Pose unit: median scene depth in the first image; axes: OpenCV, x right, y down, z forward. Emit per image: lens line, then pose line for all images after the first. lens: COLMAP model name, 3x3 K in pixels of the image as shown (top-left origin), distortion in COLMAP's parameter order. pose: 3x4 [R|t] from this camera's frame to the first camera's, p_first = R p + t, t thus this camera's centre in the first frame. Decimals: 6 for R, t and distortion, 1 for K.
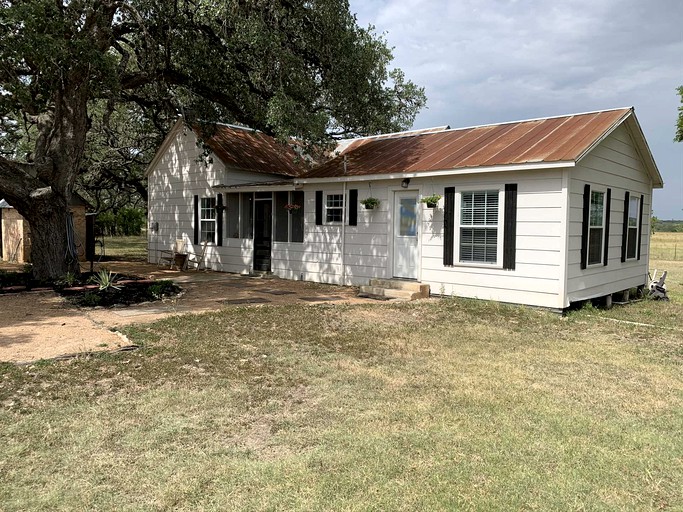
lens RADIAL K [[501.9, 0, 341.8], [0, 501.9, 260.4], [0, 0, 1]] dist [0.020919, -0.021979]
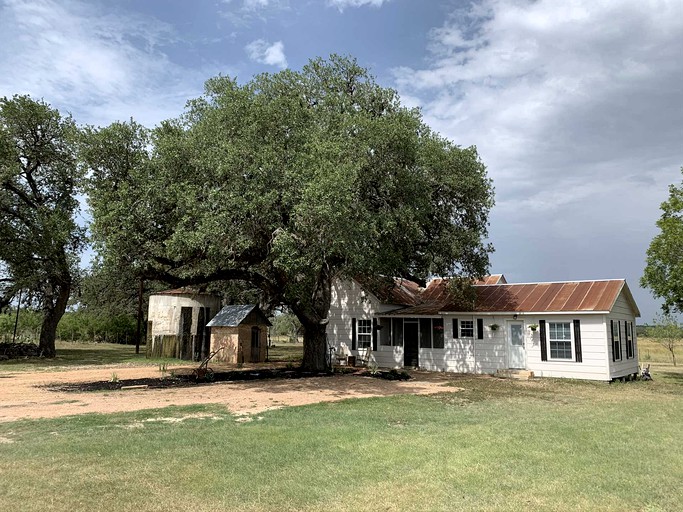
lens RADIAL K [[501.9, 0, 345.5], [0, 501.9, 256.3], [0, 0, 1]] dist [0.020919, -0.021979]
pose [[0.996767, 0.009753, 0.079754, -0.569455], [0.007375, 0.977310, -0.211687, 0.017720], [-0.080009, 0.211591, 0.974078, -0.728964]]
